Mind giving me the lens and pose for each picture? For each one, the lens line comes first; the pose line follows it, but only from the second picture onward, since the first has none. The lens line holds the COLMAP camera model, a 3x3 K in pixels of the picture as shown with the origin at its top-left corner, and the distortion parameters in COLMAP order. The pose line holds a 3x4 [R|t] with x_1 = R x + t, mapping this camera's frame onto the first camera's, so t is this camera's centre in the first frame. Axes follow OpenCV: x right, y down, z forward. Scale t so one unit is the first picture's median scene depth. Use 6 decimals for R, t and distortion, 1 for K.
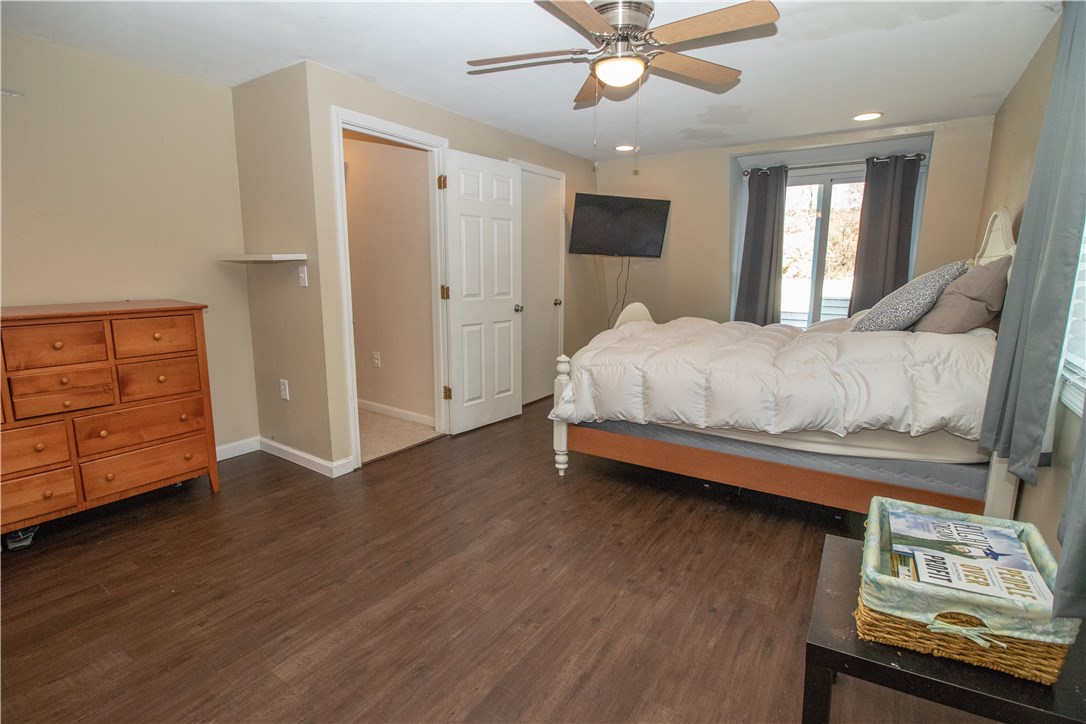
lens RADIAL K [[508.4, 0, 545.6], [0, 508.4, 355.9], [0, 0, 1]] dist [0.000916, -0.015073]
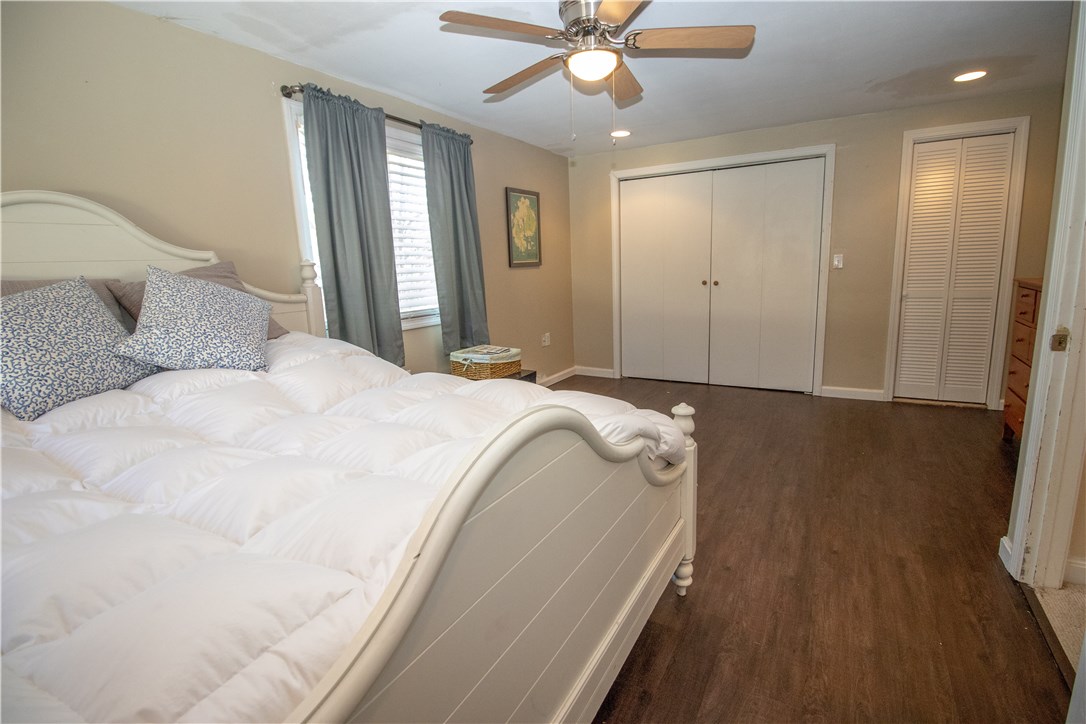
lens RADIAL K [[508.4, 0, 545.6], [0, 508.4, 355.9], [0, 0, 1]] dist [0.000916, -0.015073]
pose [[-0.998323, 0.037802, -0.043840, 0.275858], [0.020707, 0.940426, 0.339368, -0.327496], [0.054058, 0.337891, -0.939632, 1.934071]]
